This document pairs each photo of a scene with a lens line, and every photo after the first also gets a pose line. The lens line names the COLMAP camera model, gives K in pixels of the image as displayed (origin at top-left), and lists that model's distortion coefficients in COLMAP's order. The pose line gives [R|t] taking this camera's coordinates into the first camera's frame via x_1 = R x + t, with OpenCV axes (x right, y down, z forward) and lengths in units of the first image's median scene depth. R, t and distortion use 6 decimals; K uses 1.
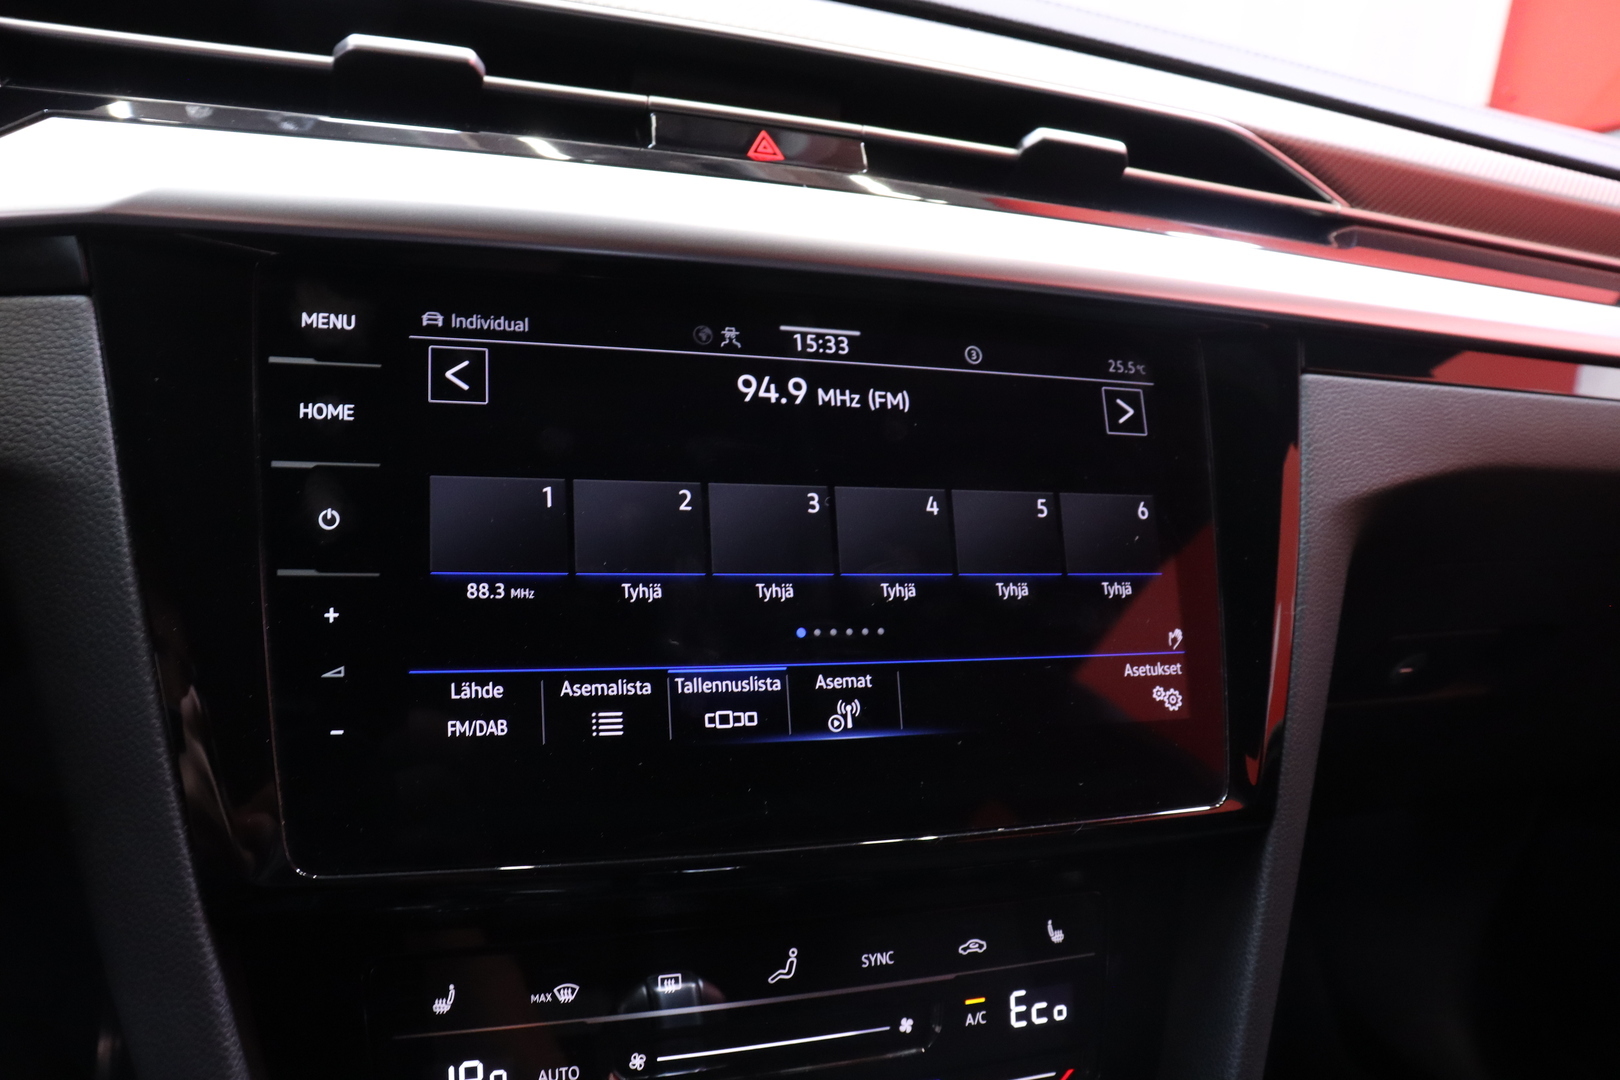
lens RADIAL K [[1315.0, 0, 807.1], [0, 1315.0, 529.0], [0, 0, 1]] dist [-0.168581, 0.115363]
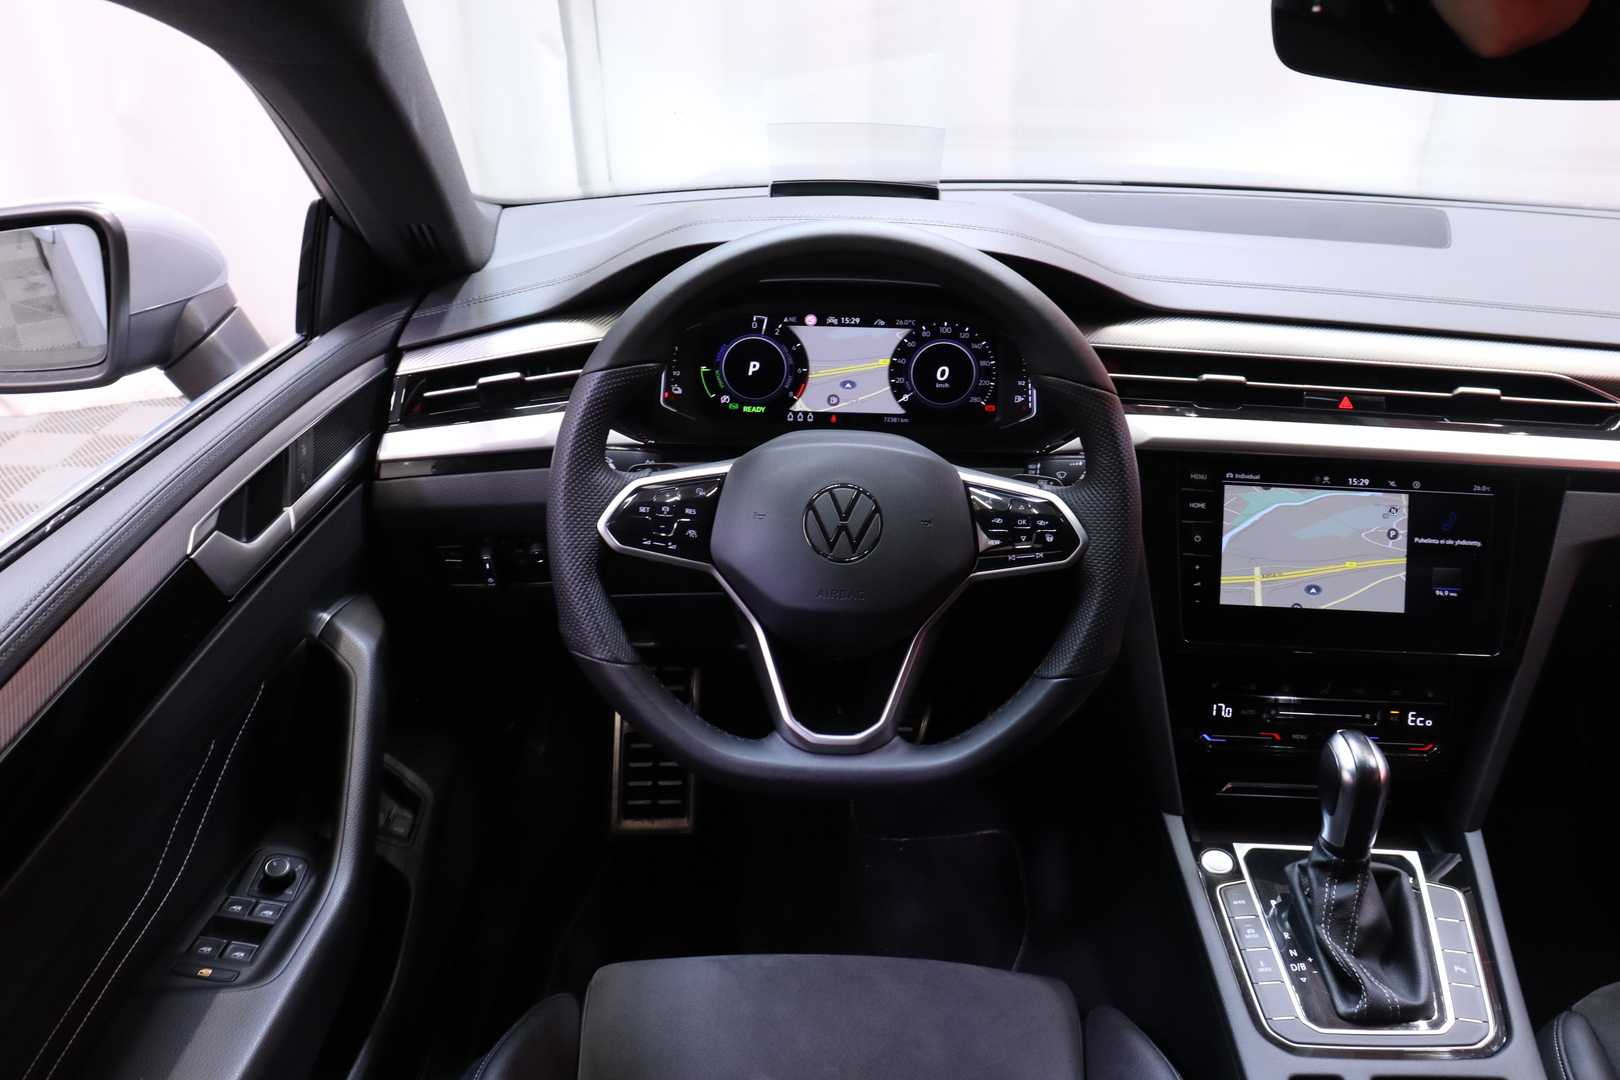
lens RADIAL K [[1315.0, 0, 801.0], [0, 1315.0, 541.3], [0, 0, 1]] dist [-0.168581, 0.115363]
pose [[0.895877, 0.094733, -0.434086, 0.141183], [-0.020998, 0.984941, 0.171613, -0.459681], [0.443806, -0.144629, 0.884375, -2.018418]]
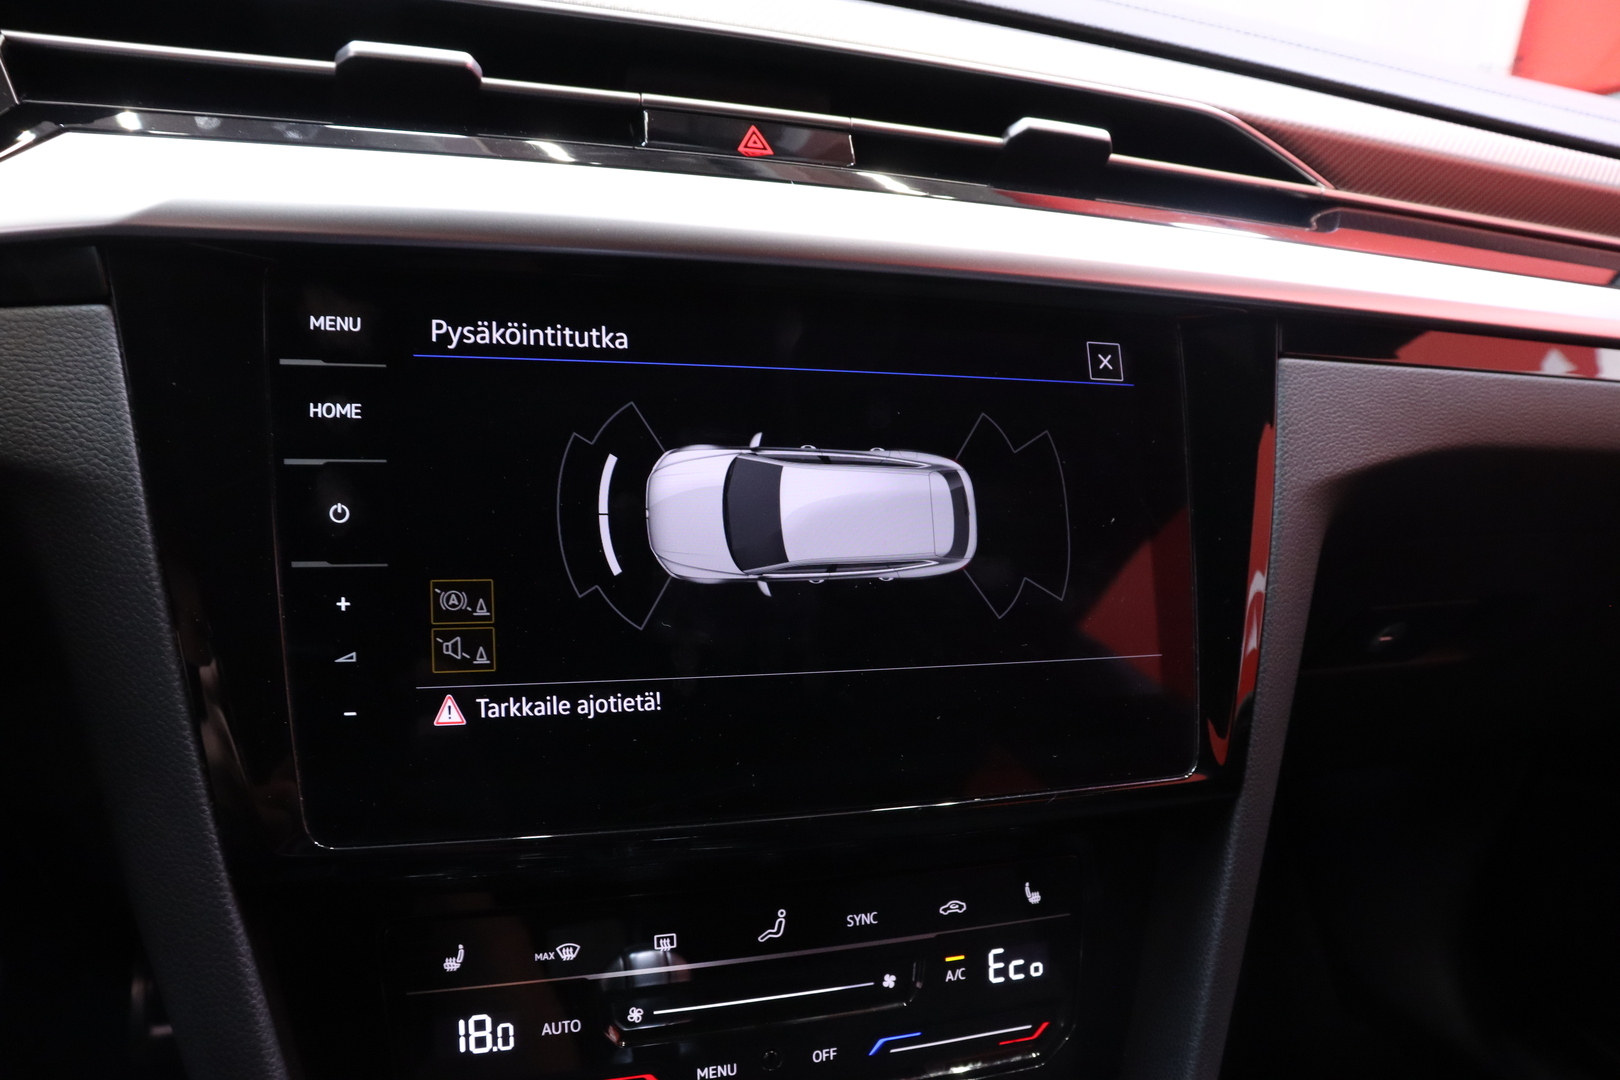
lens RADIAL K [[1315.0, 0, 804.6], [0, 1315.0, 542.1], [0, 0, 1]] dist [-0.168581, 0.115363]
pose [[0.999912, -0.000111, -0.013228, 0.021405], [0.000832, 0.998513, 0.054512, -0.034002], [0.013203, -0.054518, 0.998426, -0.046146]]
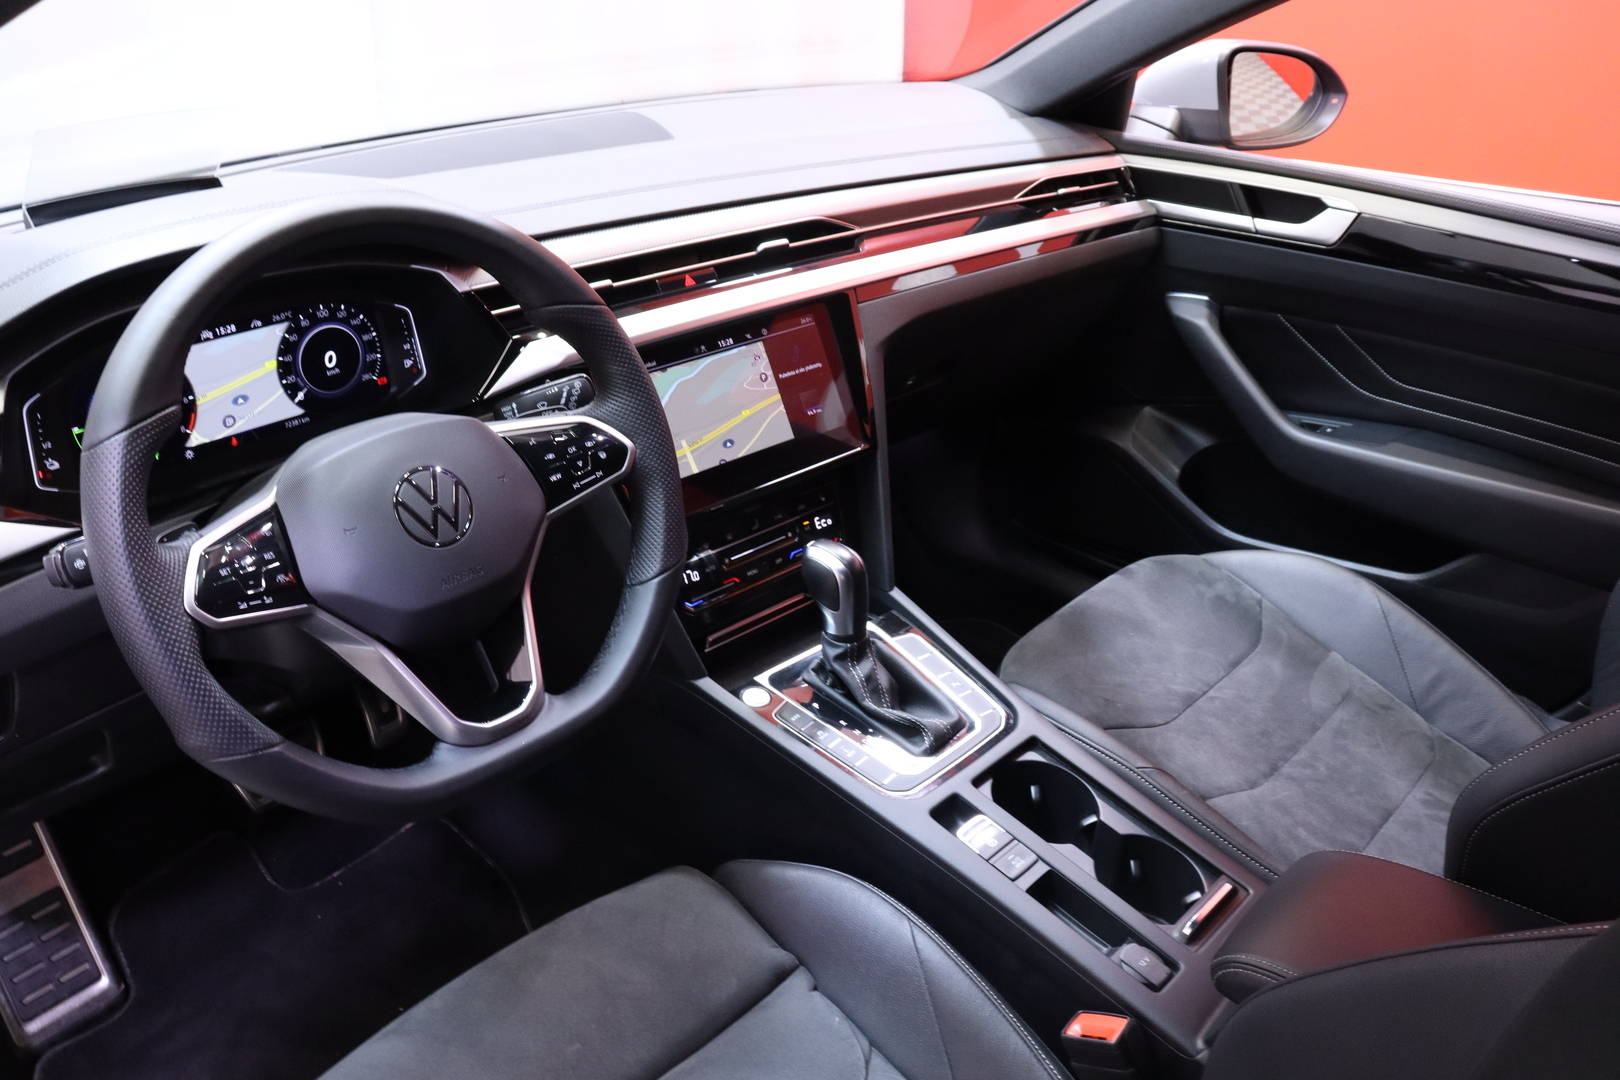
lens RADIAL K [[1315.0, 0, 810.8], [0, 1315.0, 544.3], [0, 0, 1]] dist [-0.168581, 0.115363]
pose [[0.916337, -0.274008, 0.291970, -0.875251], [0.196568, 0.943106, 0.268164, -0.493508], [-0.348838, -0.188337, 0.918064, -2.154708]]
